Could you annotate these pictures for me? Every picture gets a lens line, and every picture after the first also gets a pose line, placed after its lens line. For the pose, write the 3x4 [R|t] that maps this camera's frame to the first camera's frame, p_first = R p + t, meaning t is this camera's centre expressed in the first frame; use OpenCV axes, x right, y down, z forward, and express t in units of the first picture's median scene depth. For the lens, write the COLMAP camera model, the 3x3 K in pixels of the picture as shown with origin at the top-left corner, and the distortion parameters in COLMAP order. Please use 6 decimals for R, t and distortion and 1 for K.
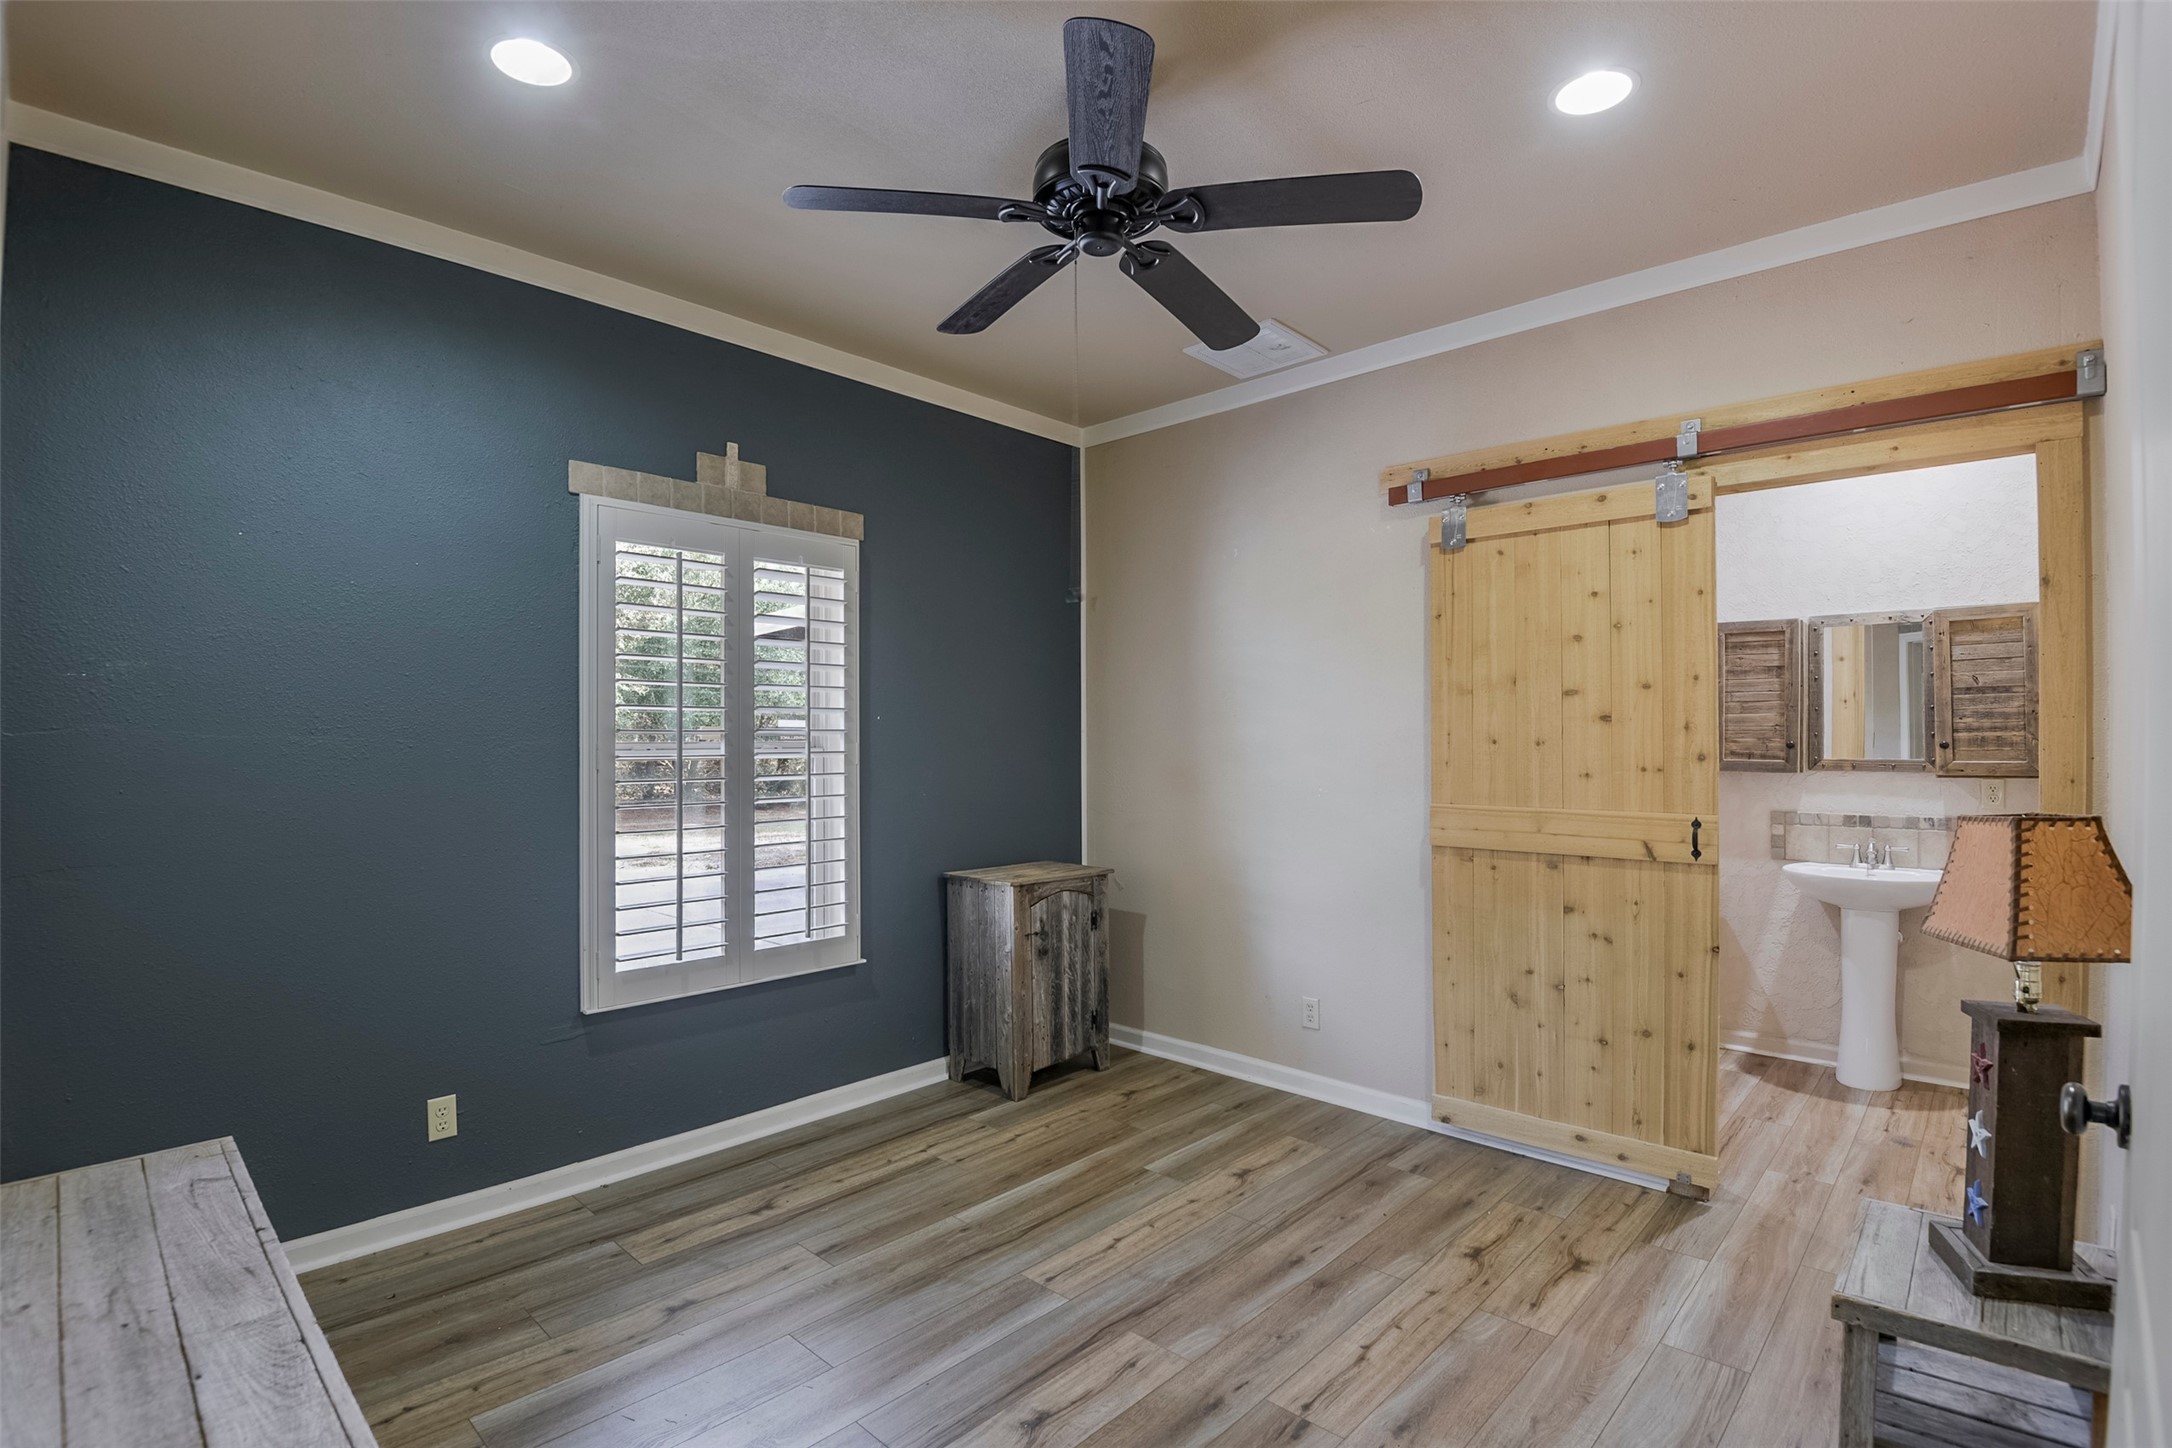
lens RADIAL K [[1003.8, 0, 1077.7], [0, 1003.8, 729.4], [0, 0, 1]] dist [-0.035590, -0.005049]
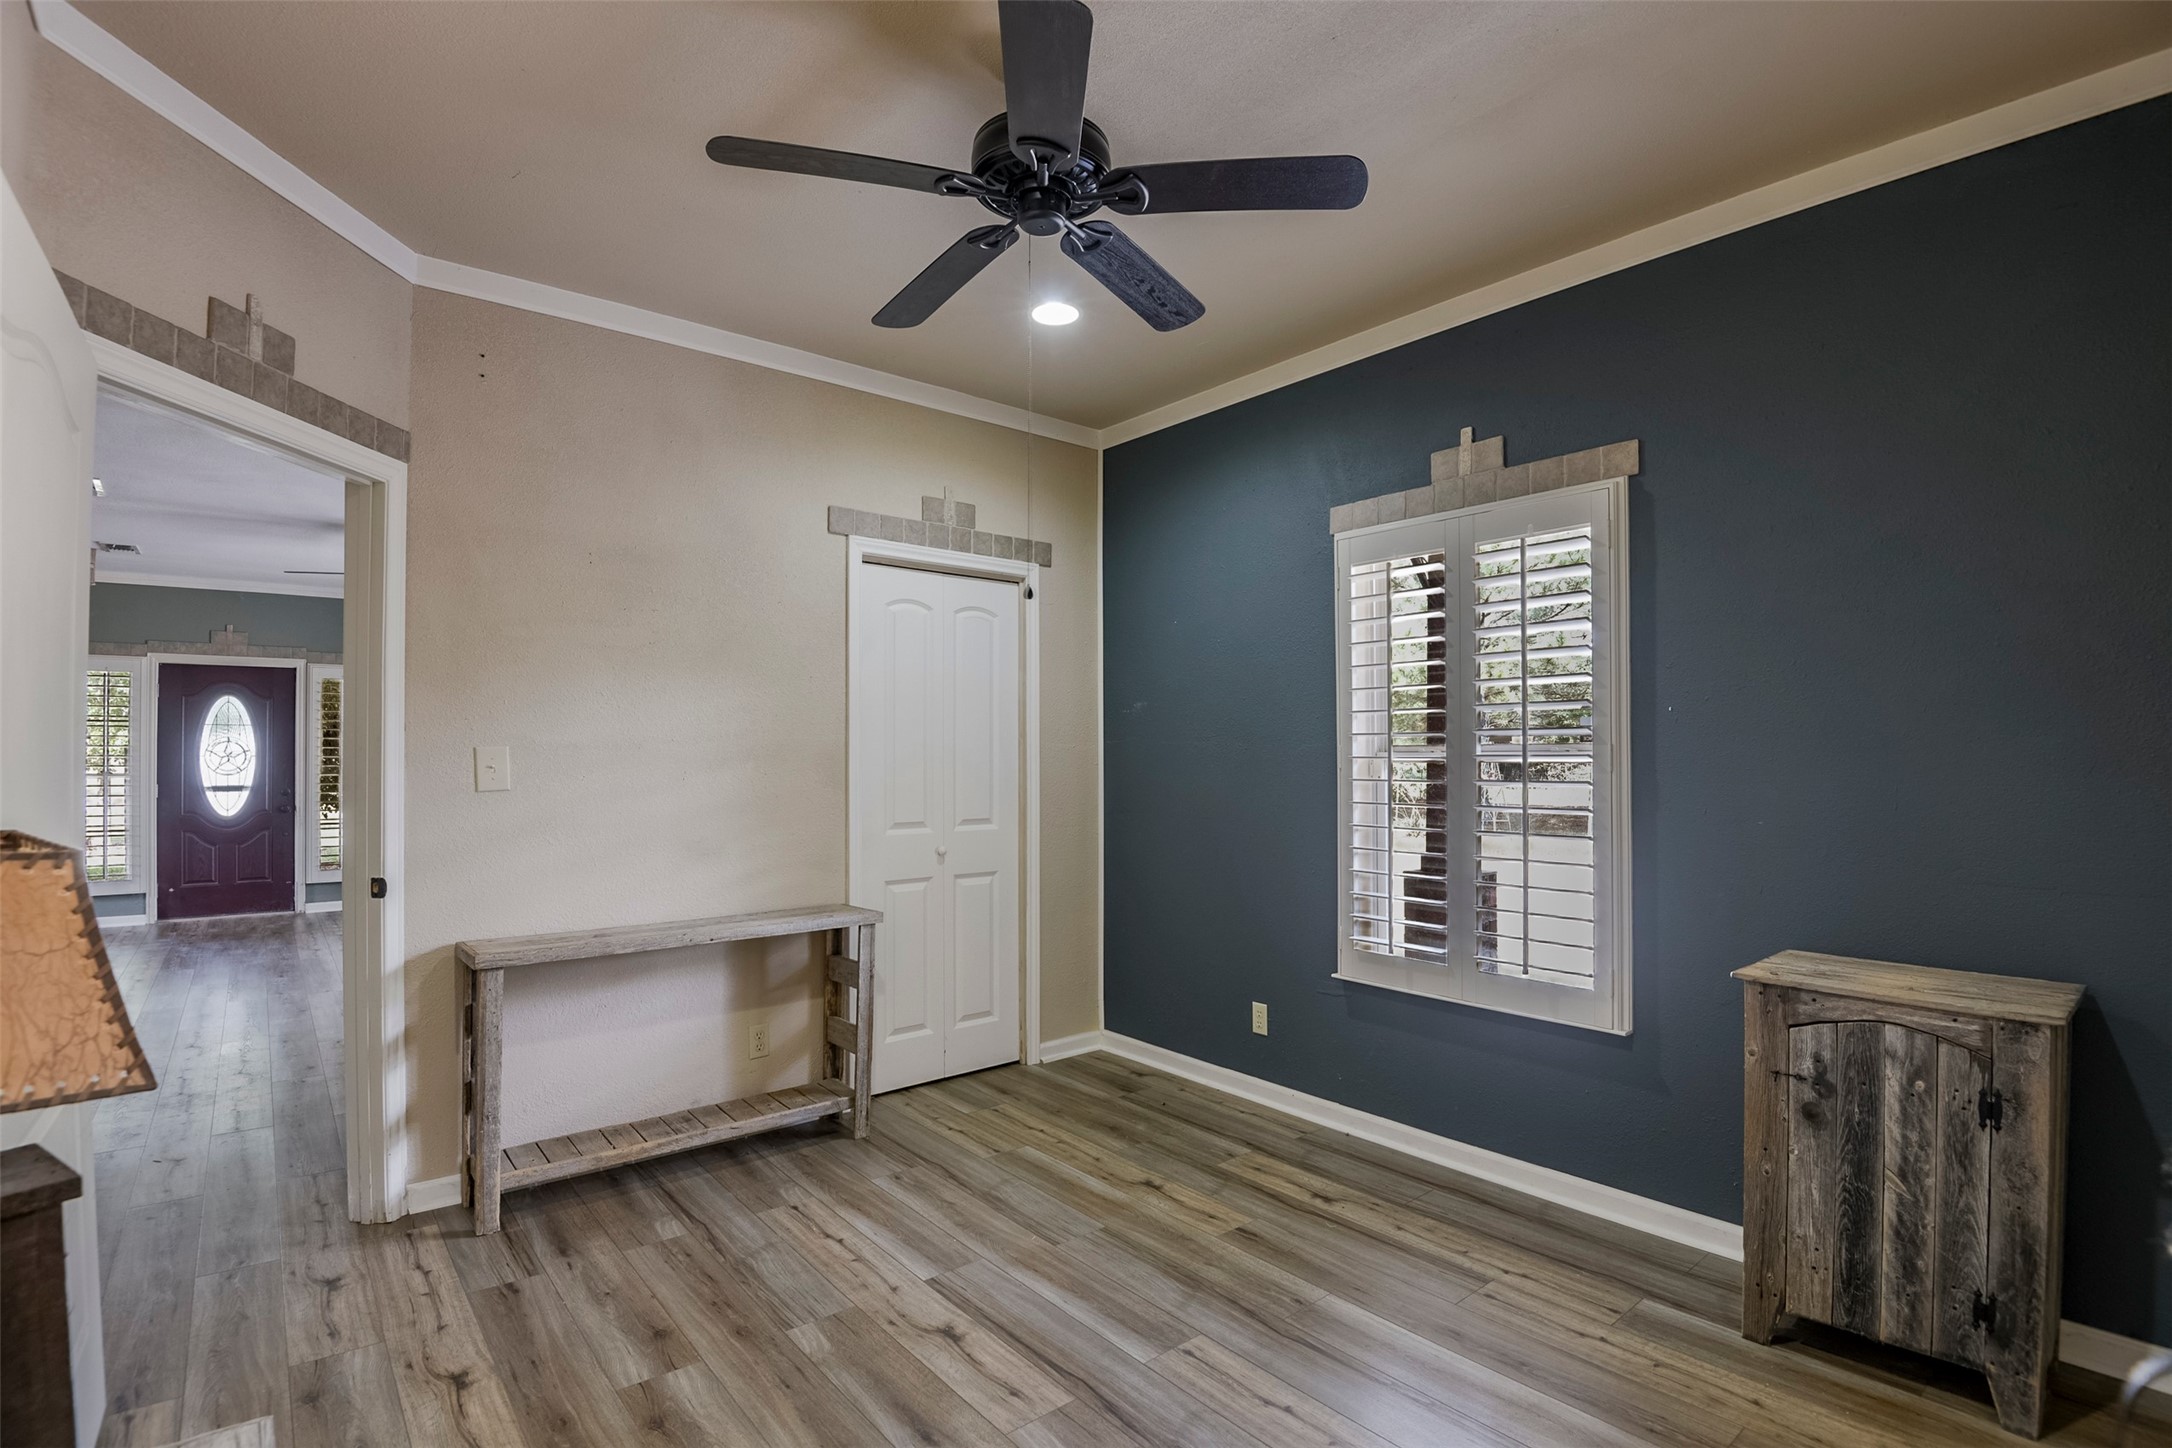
lens RADIAL K [[1003.8, 0, 1075.4], [0, 1003.8, 731.7], [0, 0, 1]] dist [-0.035590, -0.005049]
pose [[-0.120367, -0.019255, -0.992543, 0.903327], [0.013209, 0.999692, -0.020996, 0.022808], [0.992642, -0.015638, -0.120075, 1.063317]]
